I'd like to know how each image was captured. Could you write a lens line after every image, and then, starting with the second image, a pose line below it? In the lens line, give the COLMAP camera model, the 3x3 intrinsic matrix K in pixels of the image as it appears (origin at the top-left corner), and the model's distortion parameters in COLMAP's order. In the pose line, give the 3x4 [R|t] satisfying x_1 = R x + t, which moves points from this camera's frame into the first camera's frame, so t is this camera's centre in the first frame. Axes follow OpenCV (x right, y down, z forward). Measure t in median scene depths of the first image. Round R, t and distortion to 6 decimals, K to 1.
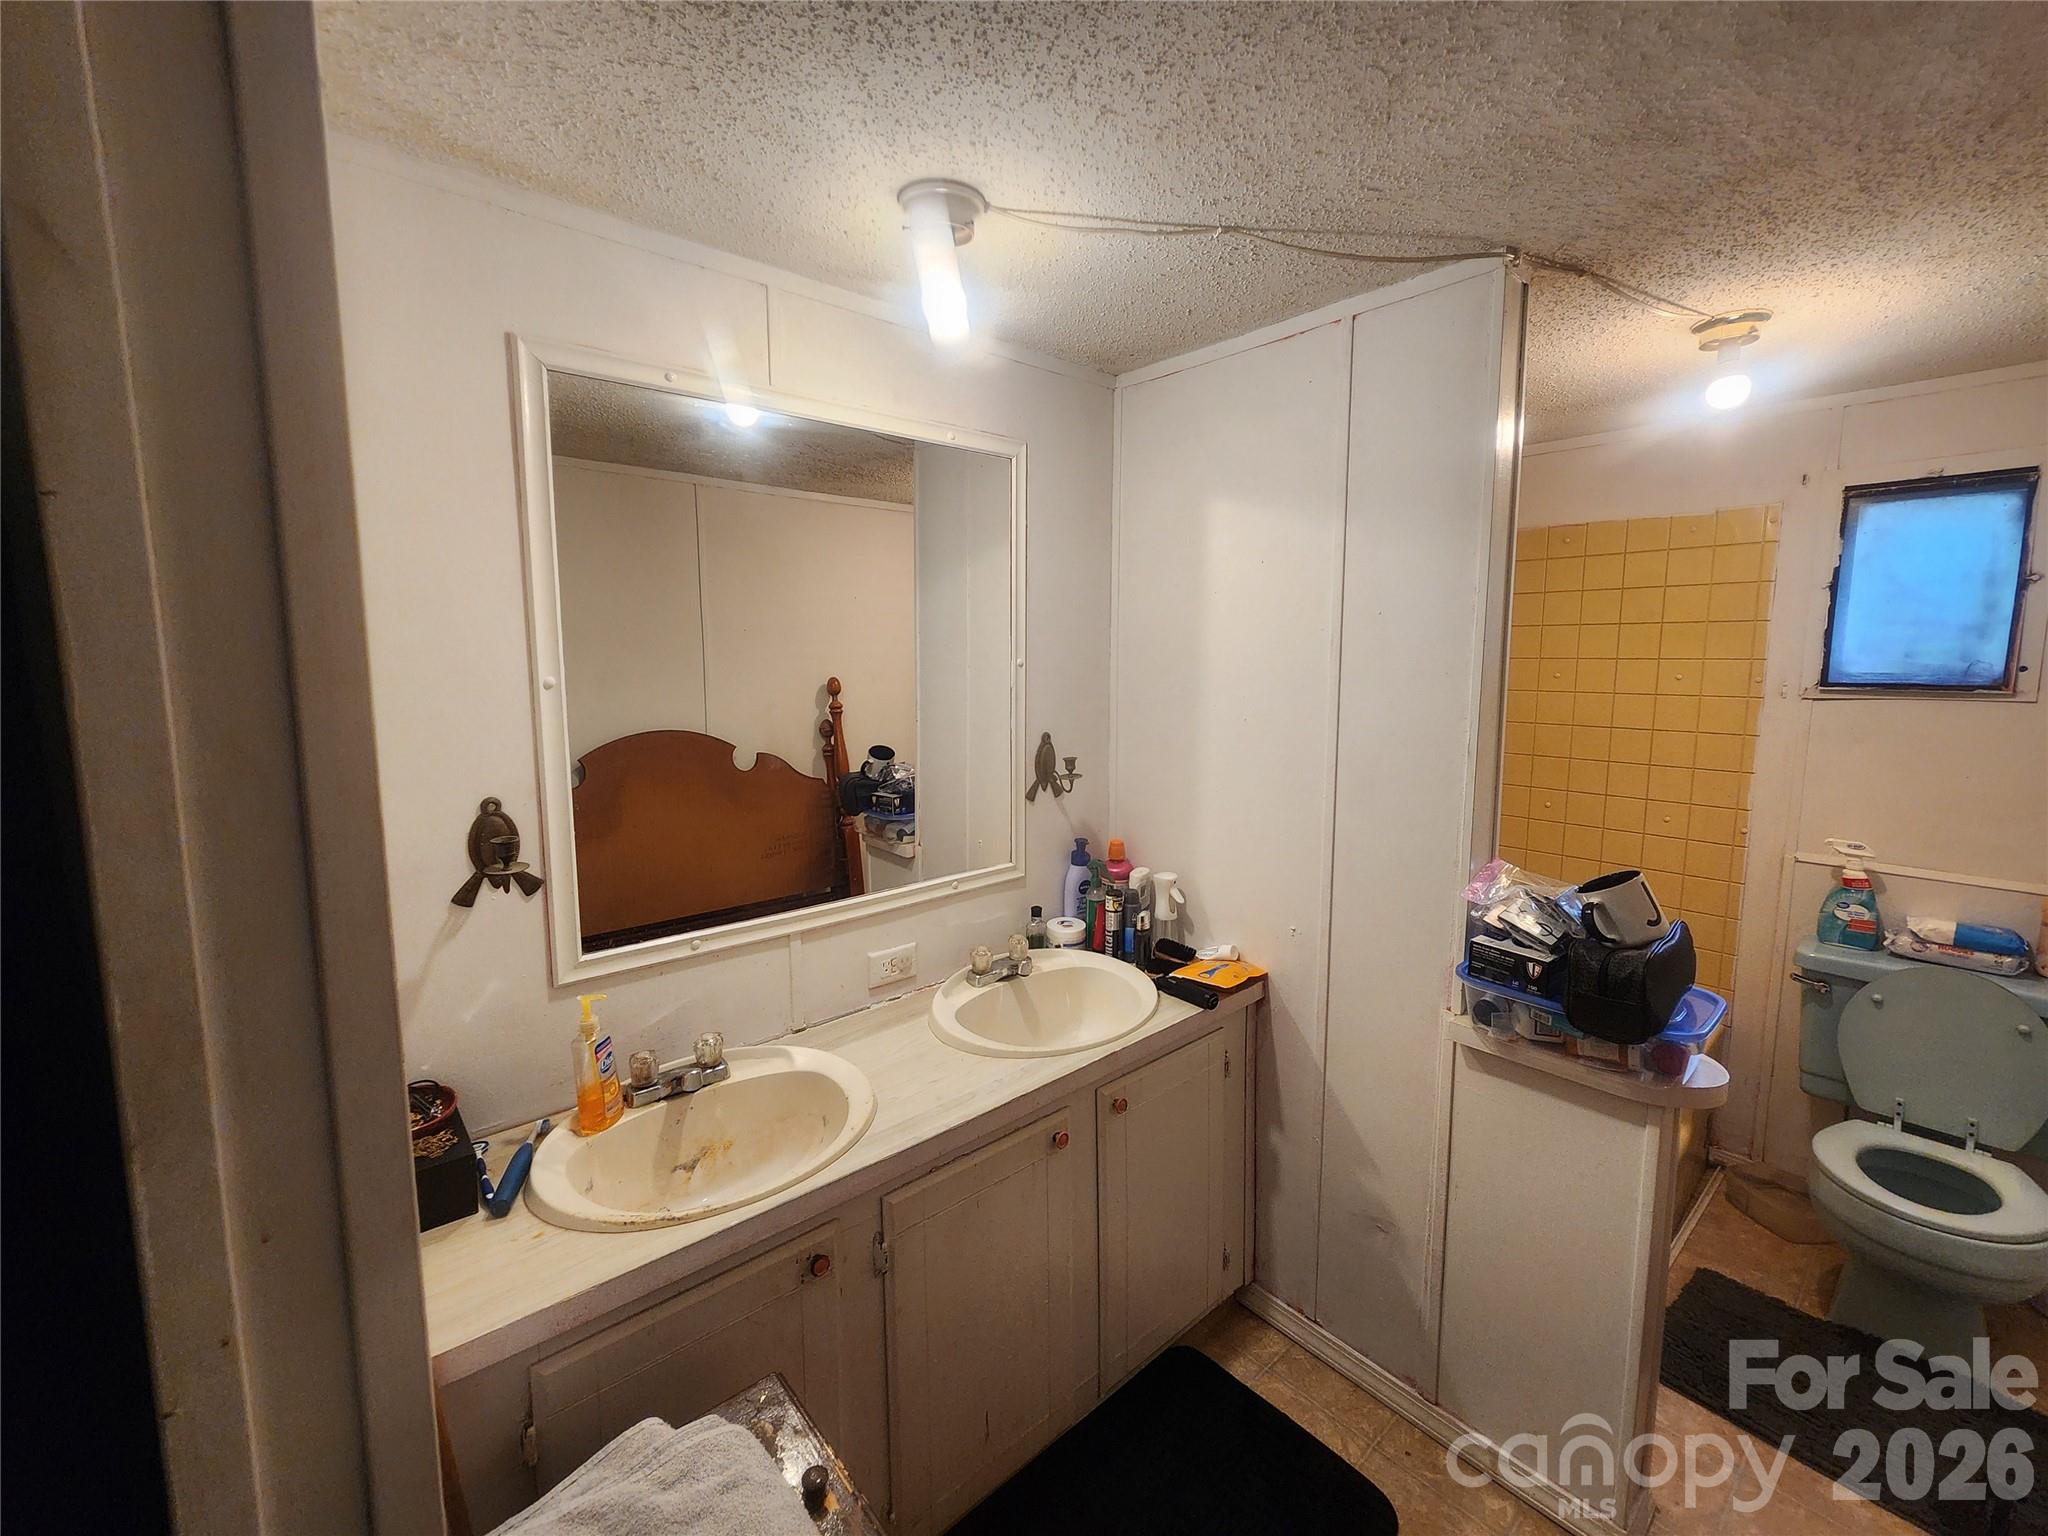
lens RADIAL K [[838.7, 0, 1030.2], [0, 838.7, 753.4], [0, 0, 1]] dist [-0.000963, 0.000903]
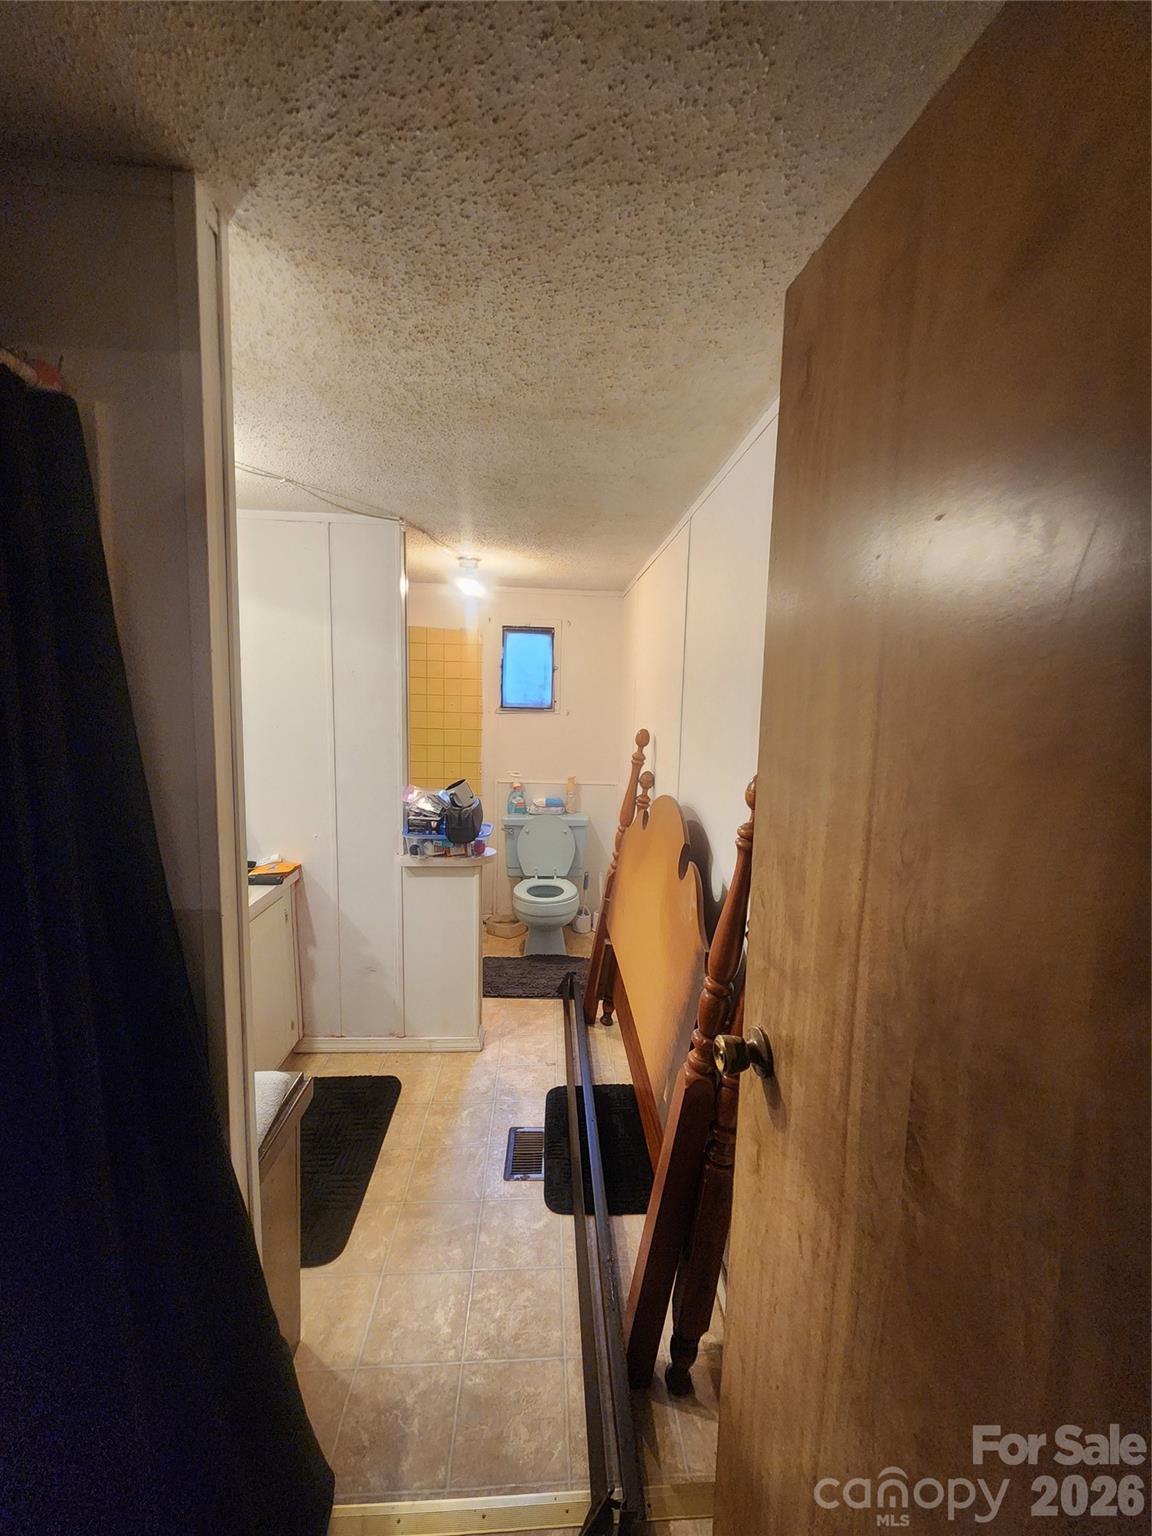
lens RADIAL K [[629.1, 0, 578.4], [0, 629.1, 768.8], [0, 0, 1]] dist [-0.000963, 0.000903]
pose [[0.617414, -0.074639, 0.783089, -0.422051], [0.066464, 0.996878, 0.042614, 0.038022], [-0.783825, 0.025737, 0.620448, -0.349528]]
